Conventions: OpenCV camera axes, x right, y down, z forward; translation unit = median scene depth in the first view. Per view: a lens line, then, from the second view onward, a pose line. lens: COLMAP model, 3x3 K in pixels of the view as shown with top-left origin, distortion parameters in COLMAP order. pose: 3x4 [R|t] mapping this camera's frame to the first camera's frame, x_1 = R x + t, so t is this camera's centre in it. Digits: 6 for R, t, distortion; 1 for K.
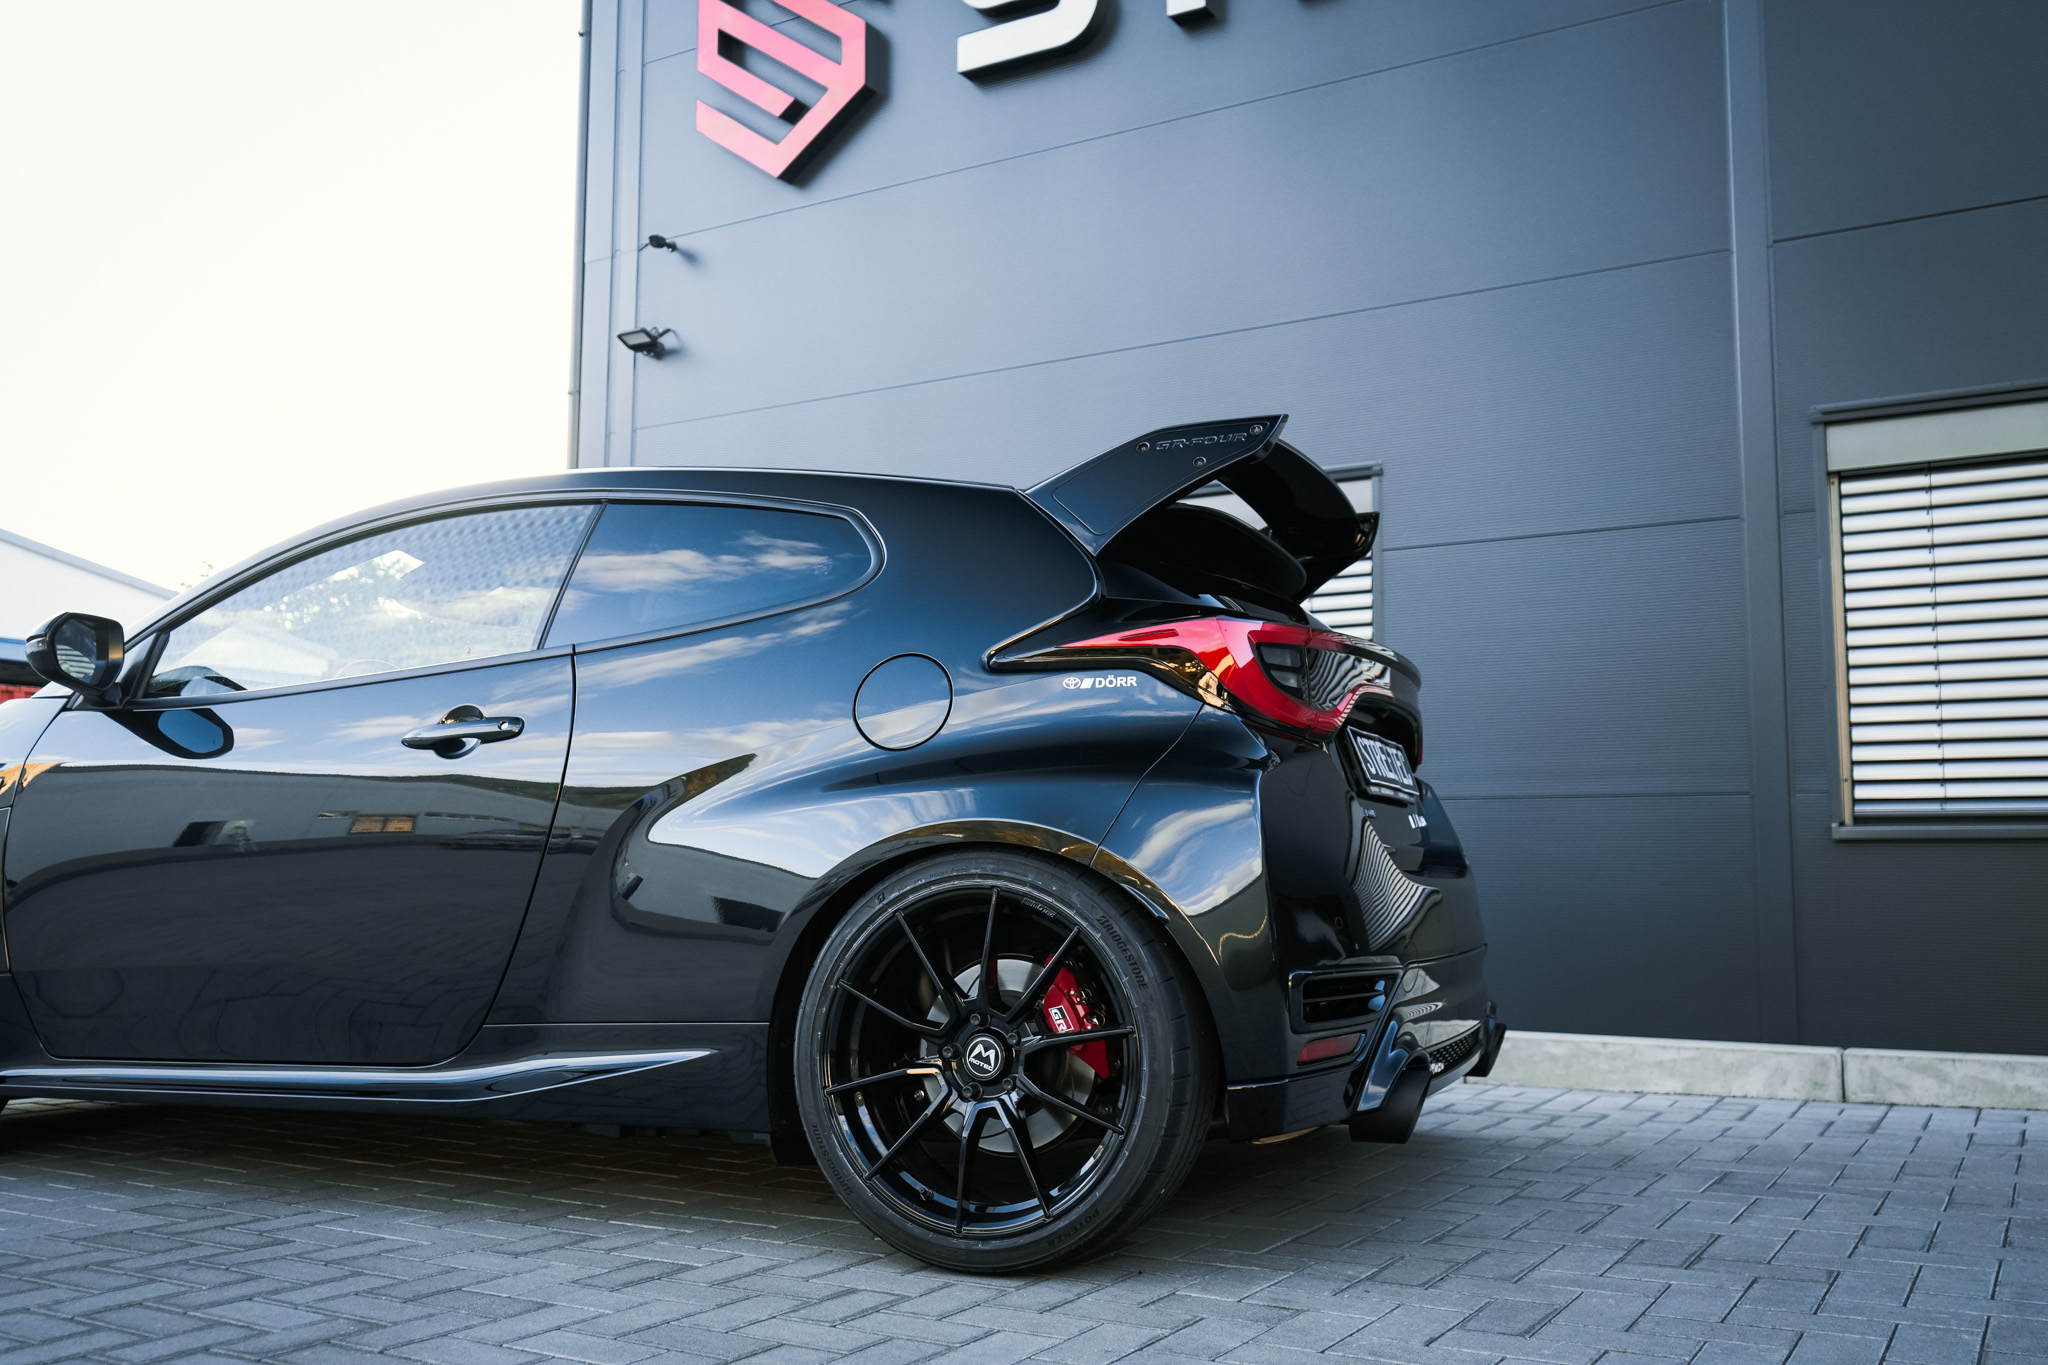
lens RADIAL K [[1798.7, 0, 1019.6], [0, 1798.7, 686.7], [0, 0, 1]] dist [0.076887, 0.003573]
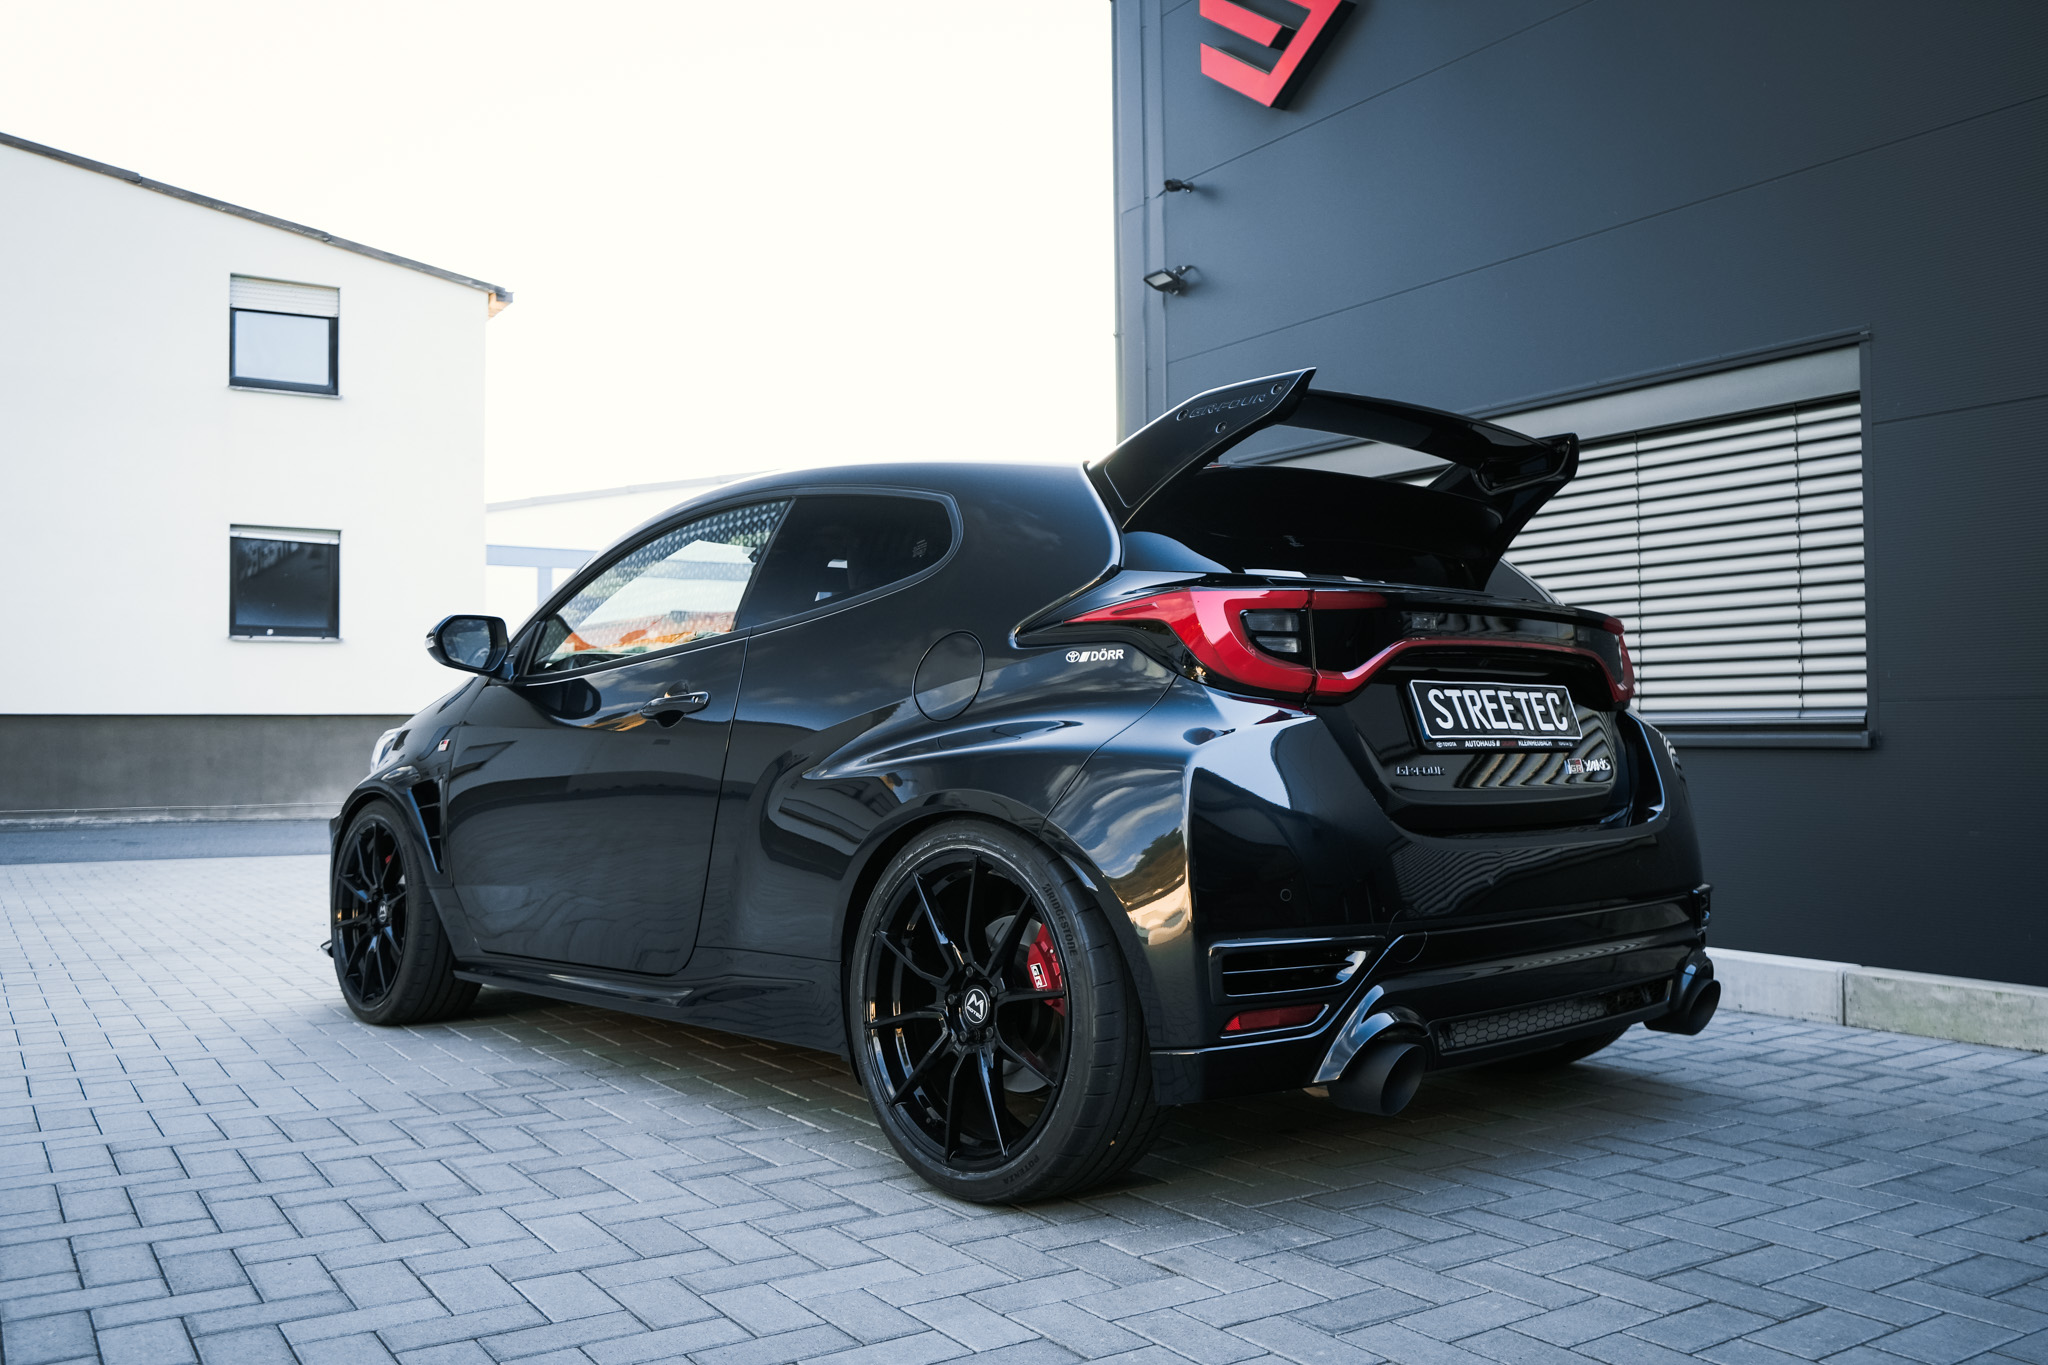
lens RADIAL K [[1681.1, 0, 1028.3], [0, 1681.1, 690.5], [0, 0, 1]] dist [0.054142, -0.001402]
pose [[0.900169, -0.018757, -0.435136, 0.263215], [0.052551, 0.996451, 0.065760, -0.029416], [0.432358, -0.082062, 0.897960, 0.063758]]
